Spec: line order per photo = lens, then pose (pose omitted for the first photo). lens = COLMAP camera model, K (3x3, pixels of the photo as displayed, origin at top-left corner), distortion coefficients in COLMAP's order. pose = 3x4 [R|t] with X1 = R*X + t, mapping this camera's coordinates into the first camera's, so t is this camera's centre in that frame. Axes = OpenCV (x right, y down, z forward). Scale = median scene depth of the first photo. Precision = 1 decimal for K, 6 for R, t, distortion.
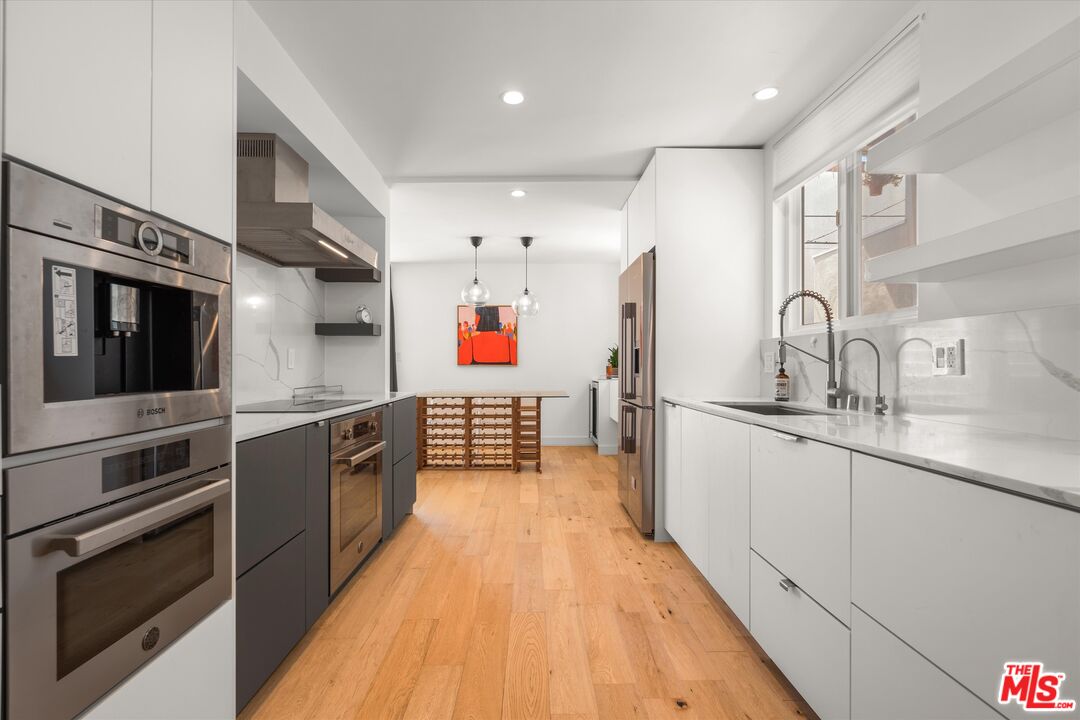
lens RADIAL K [[514.9, 0, 550.2], [0, 514.9, 363.7], [0, 0, 1]] dist [0.001372, 0.000026]
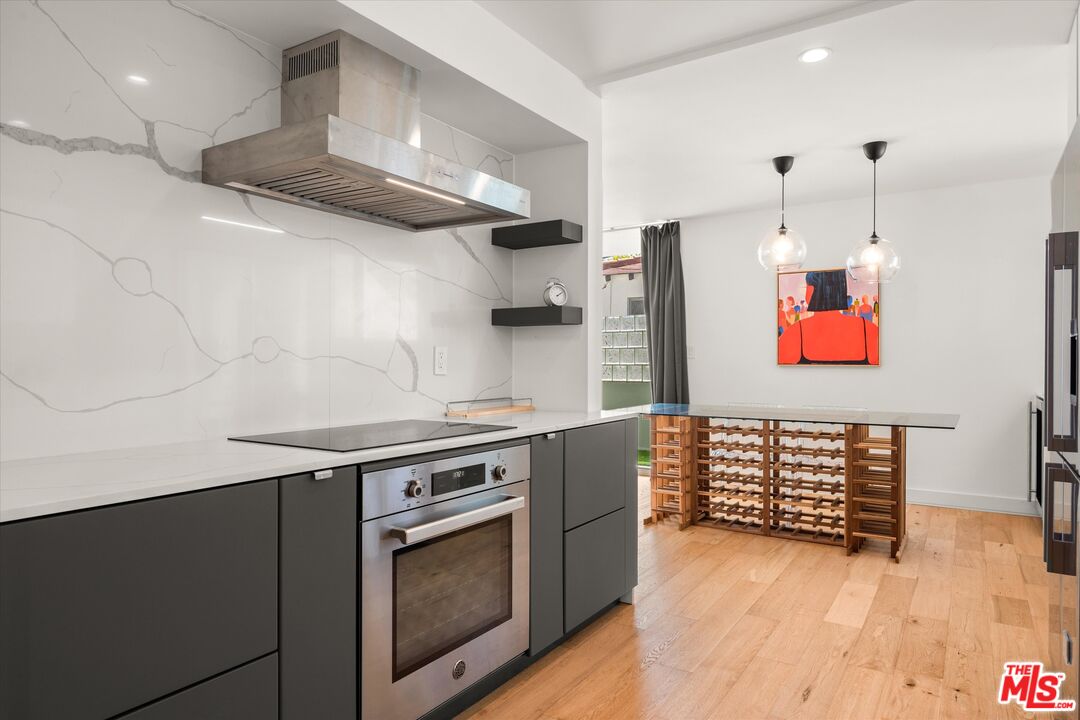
lens RADIAL K [[666.2, 0, 549.8], [0, 666.2, 360.6], [0, 0, 1]] dist [-0.002247, 0.003430]
pose [[0.819956, 0.001128, -0.572425, 0.124269], [0.000951, 0.999994, 0.003332, -0.011007], [0.572426, -0.003276, 0.819950, 0.289092]]
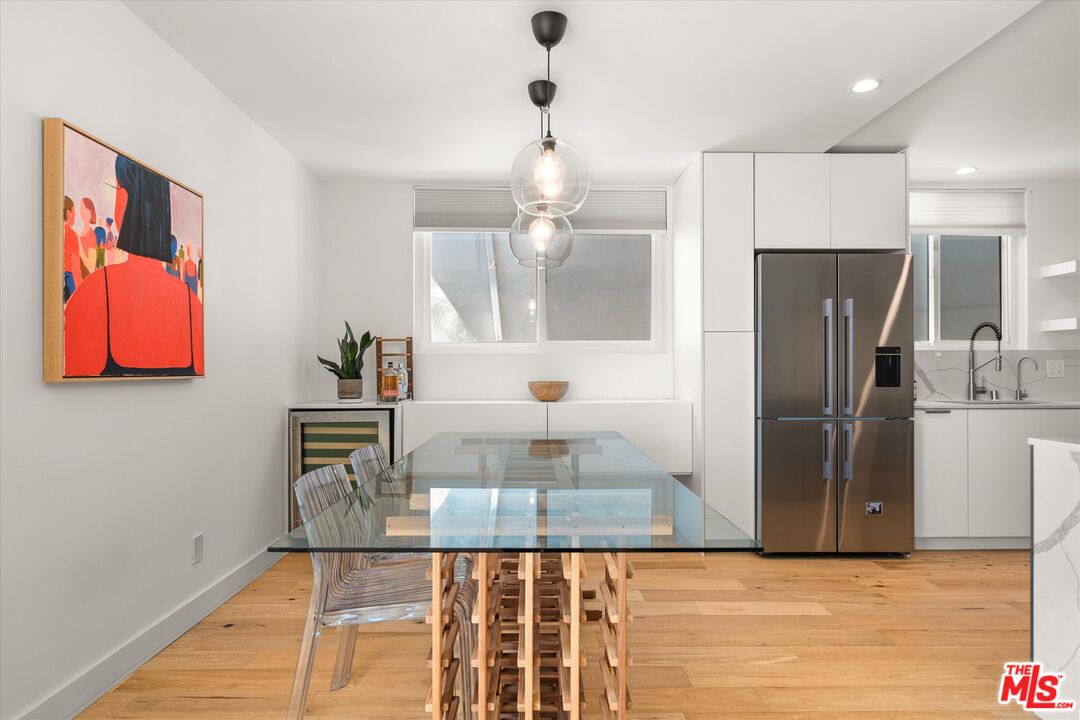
lens RADIAL K [[589.0, 0, 533.7], [0, 589.0, 368.0], [0, 0, 1]] dist [-0.014356, -0.000978]
pose [[0.034430, 0.001464, 0.999406, -0.831078], [-0.000448, 0.999999, -0.001449, -0.004441], [-0.999407, -0.000397, 0.034430, 1.506727]]
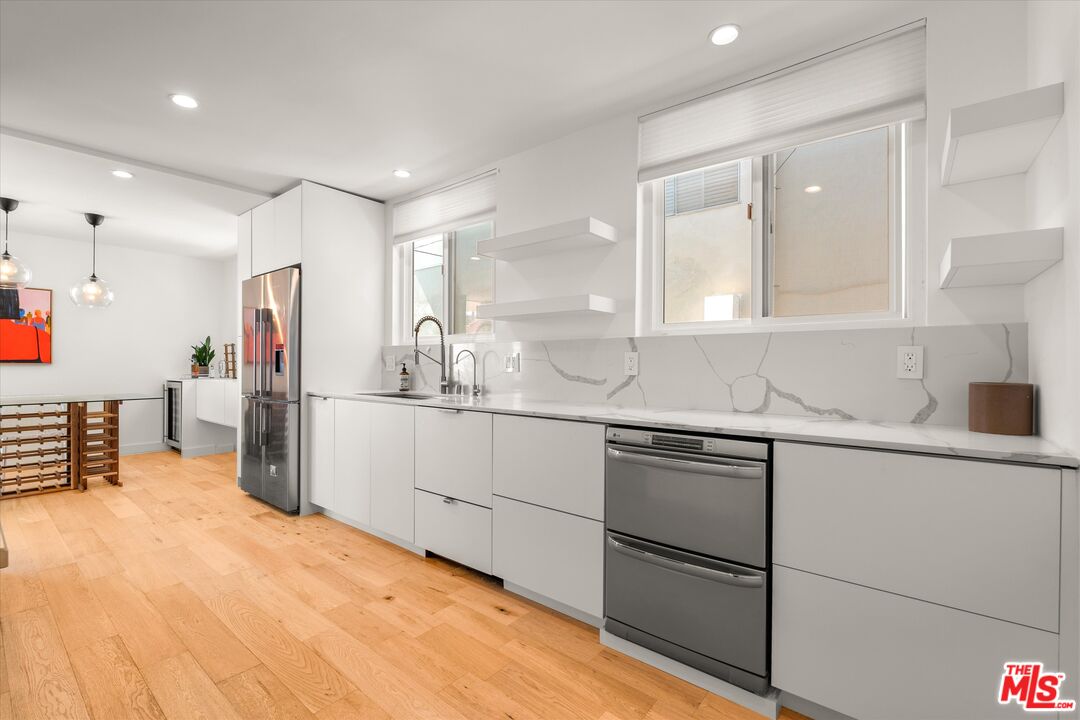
lens RADIAL K [[467.9, 0, 528.7], [0, 467.9, 363.1], [0, 0, 1]] dist [0.002604, 0.000221]
pose [[0.666142, 0.001571, 0.745823, -0.222680], [-0.005345, 0.999982, 0.002668, -0.007275], [-0.745806, -0.005763, 0.666139, -0.085685]]
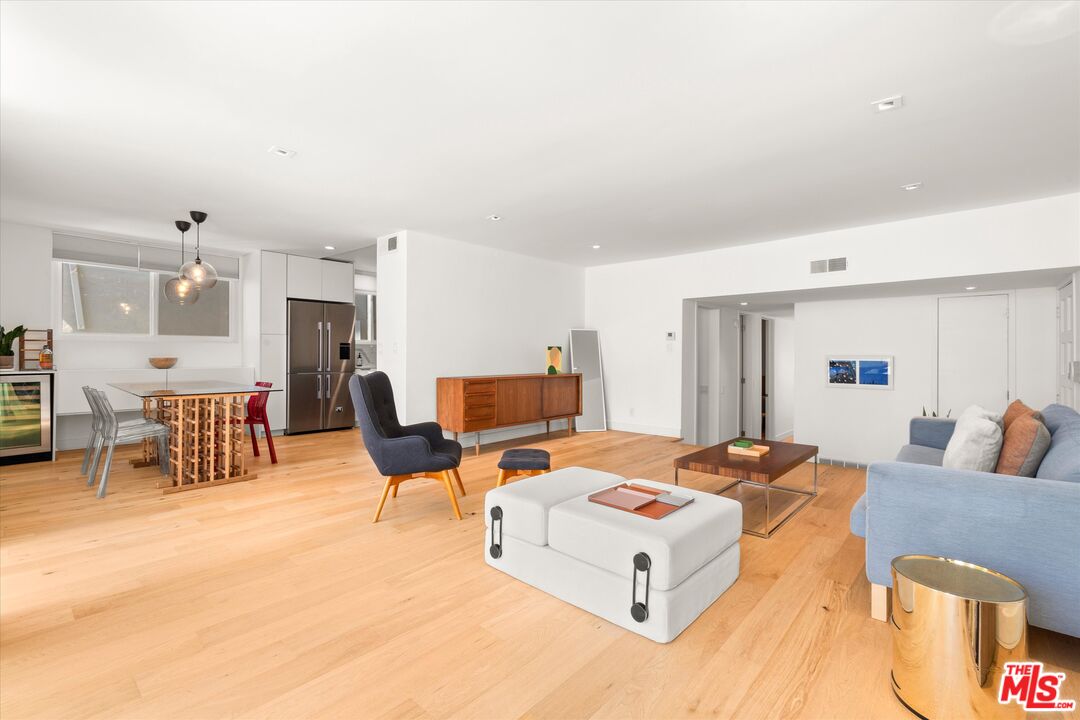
lens RADIAL K [[467.9, 0, 537.9], [0, 467.9, 356.6], [0, 0, 1]] dist [0.002604, 0.000221]
pose [[-0.721527, -0.007119, 0.692349, -1.725671], [-0.006540, 0.999973, 0.003467, 0.001750], [-0.692355, -0.002027, -0.721554, 1.783181]]
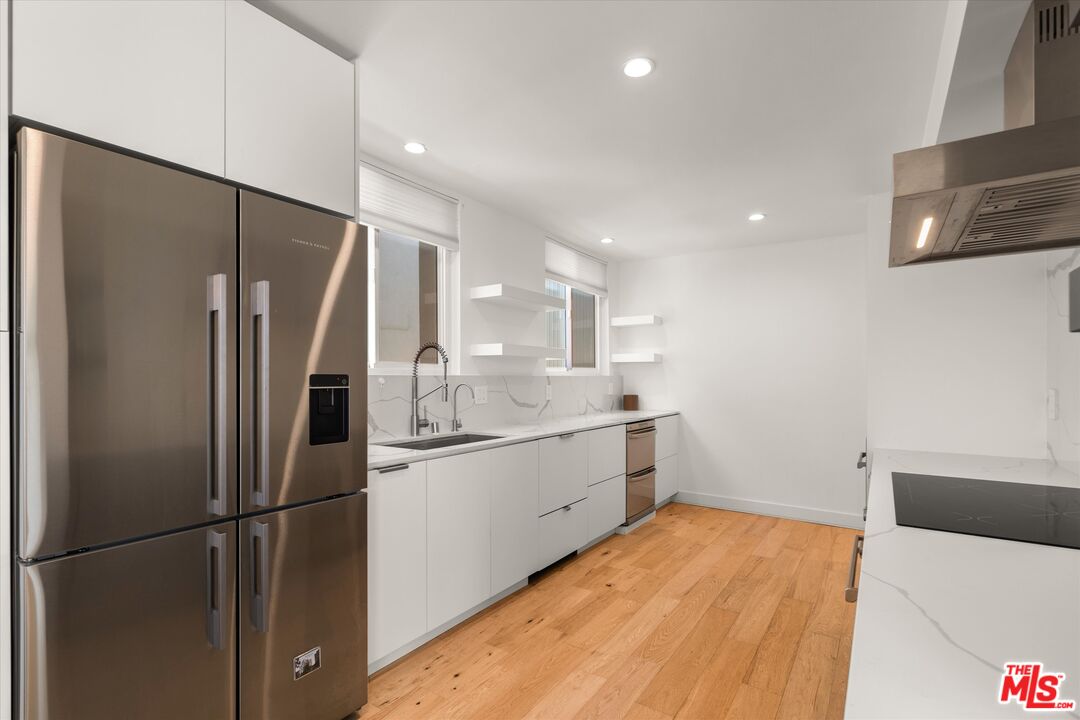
lens RADIAL K [[514.9, 0, 532.2], [0, 514.9, 379.2], [0, 0, 1]] dist [0.001372, 0.000026]
pose [[-0.800071, -0.000805, 0.599905, -0.294956], [-0.000412, 1.000000, 0.000792, -0.036929], [-0.599905, 0.000387, -0.800071, 1.233101]]
